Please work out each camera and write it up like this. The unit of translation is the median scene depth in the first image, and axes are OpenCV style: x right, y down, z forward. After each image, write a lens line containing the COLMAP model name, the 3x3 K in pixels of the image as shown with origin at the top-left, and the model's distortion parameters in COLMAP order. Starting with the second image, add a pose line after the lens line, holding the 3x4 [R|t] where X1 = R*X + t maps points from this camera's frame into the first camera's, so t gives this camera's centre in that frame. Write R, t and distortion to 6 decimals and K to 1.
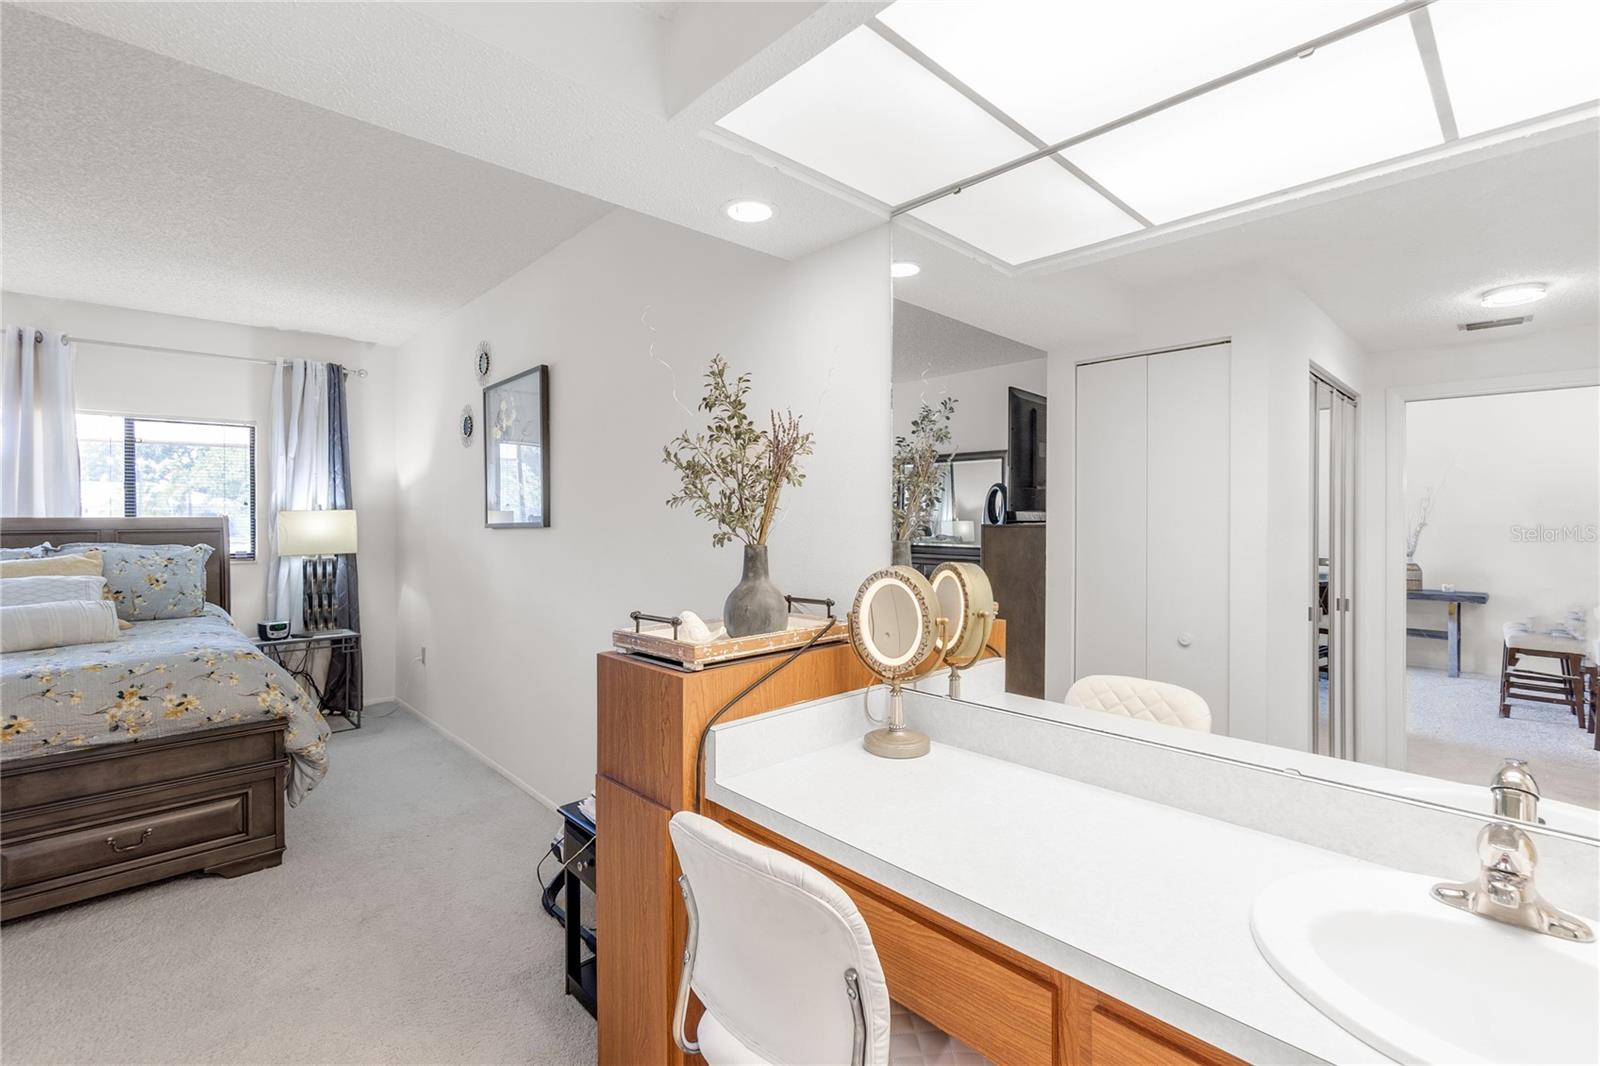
lens RADIAL K [[718.6, 0, 810.3], [0, 718.6, 521.5], [0, 0, 1]] dist [-0.003281, -0.000378]
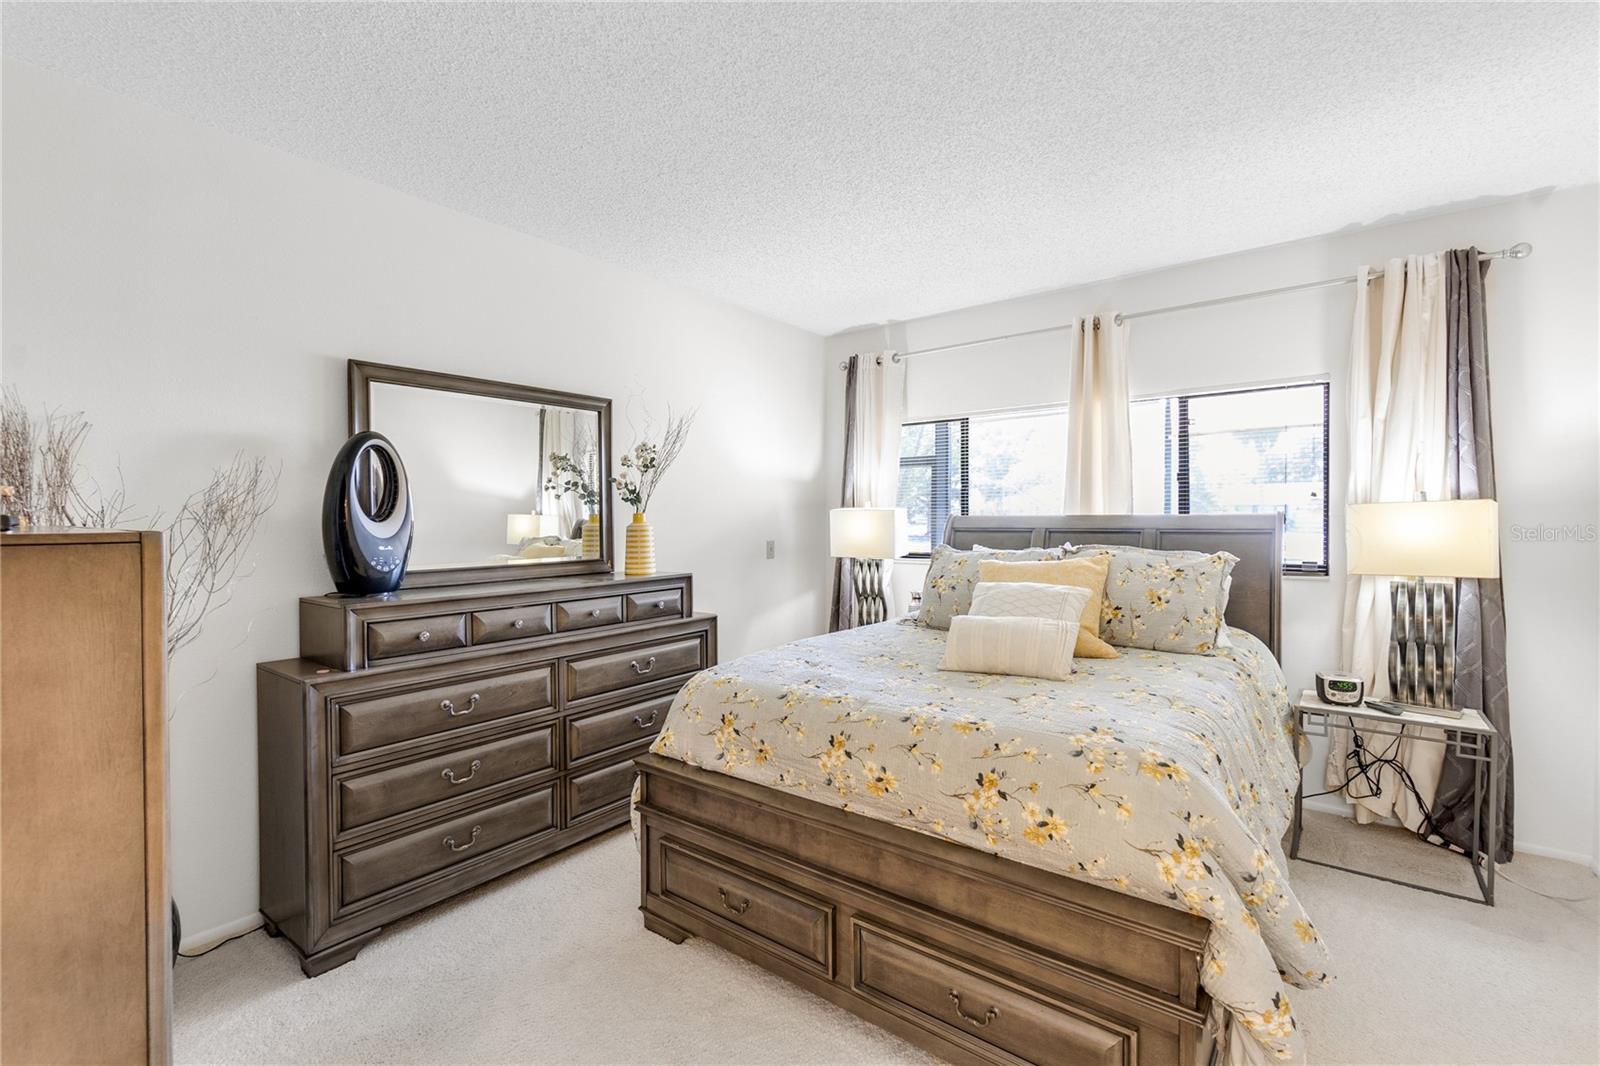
lens RADIAL K [[700.5, 0, 801.6], [0, 700.5, 524.1], [0, 0, 1]] dist [-0.004076, -0.001290]
pose [[0.146269, 0.010493, -0.989189, -0.193490], [-0.002535, 0.999944, 0.010232, -0.001702], [0.989242, 0.001011, 0.146287, 0.417924]]
